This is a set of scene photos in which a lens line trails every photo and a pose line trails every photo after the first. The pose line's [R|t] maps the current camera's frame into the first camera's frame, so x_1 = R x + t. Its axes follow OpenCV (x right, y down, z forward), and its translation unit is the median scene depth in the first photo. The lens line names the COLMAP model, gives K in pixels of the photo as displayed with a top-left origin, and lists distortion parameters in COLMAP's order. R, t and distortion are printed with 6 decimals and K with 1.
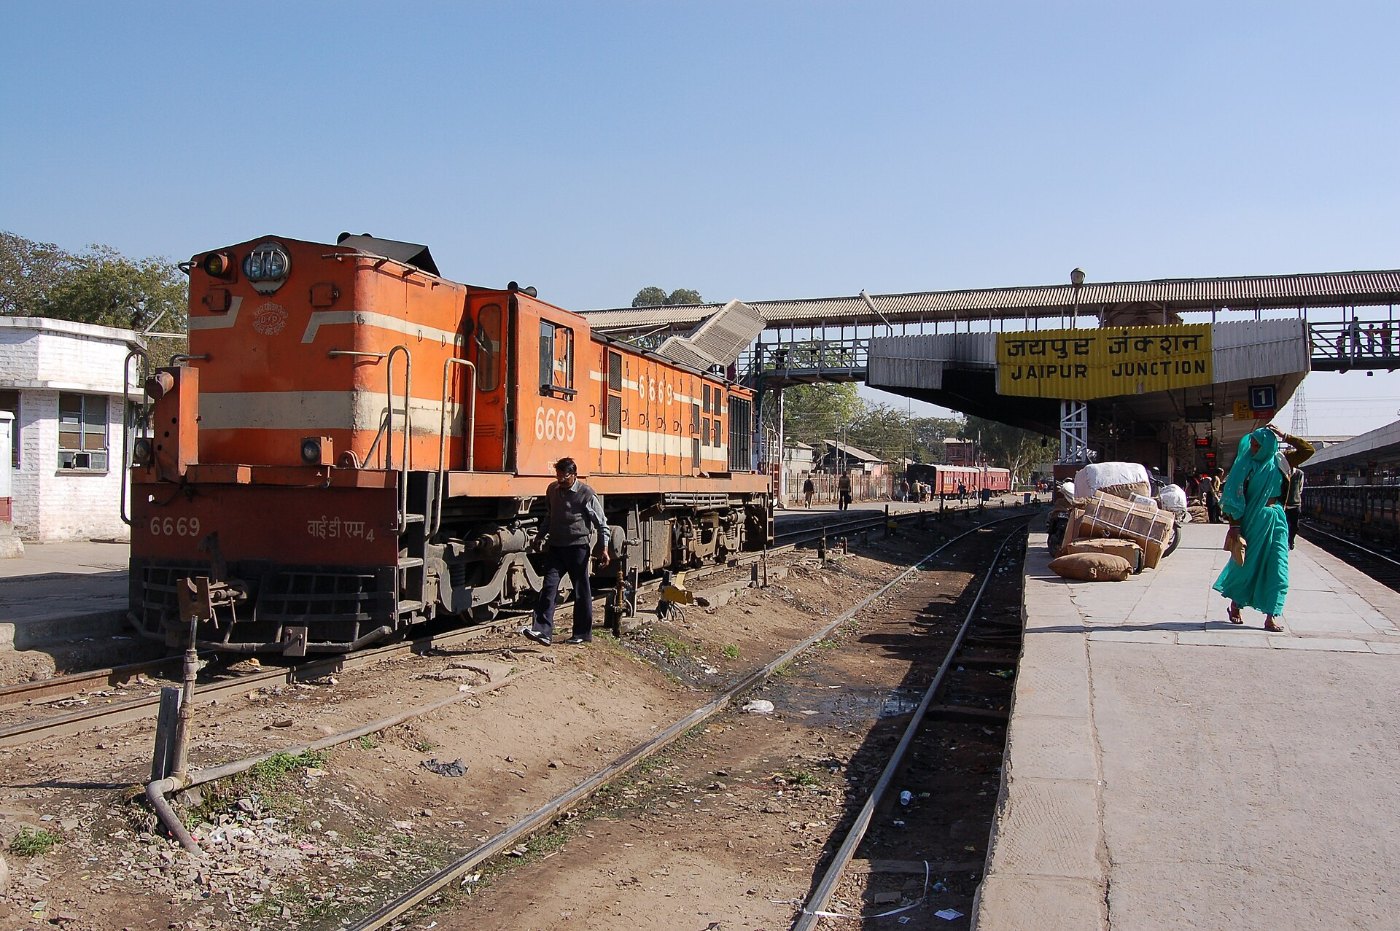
lens RADIAL K [[1164.9, 0, 700.0], [0, 1164.9, 465.5], [0, 0, 1]] dist [-0.078522, 0.003795]
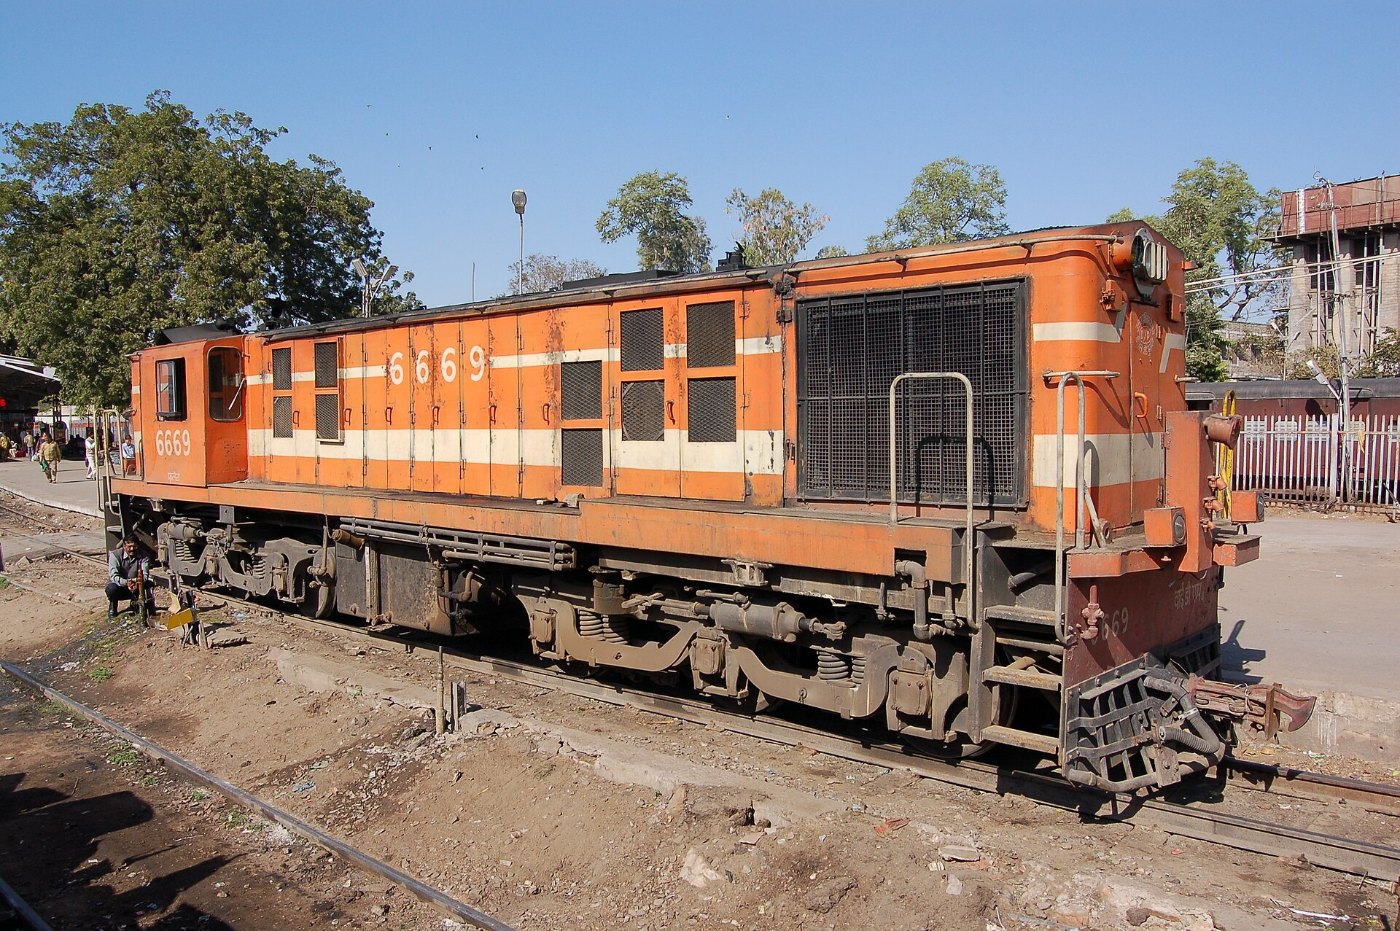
lens RADIAL K [[1103.2, 0, 704.1], [0, 1103.2, 479.9], [0, 0, 1]] dist [-0.060209, 0.000723]
pose [[-0.452307, 0.040357, -0.890949, 0.471926], [0.017864, 0.999185, 0.036191, -0.020139], [0.891684, 0.000453, -0.452659, 1.481783]]
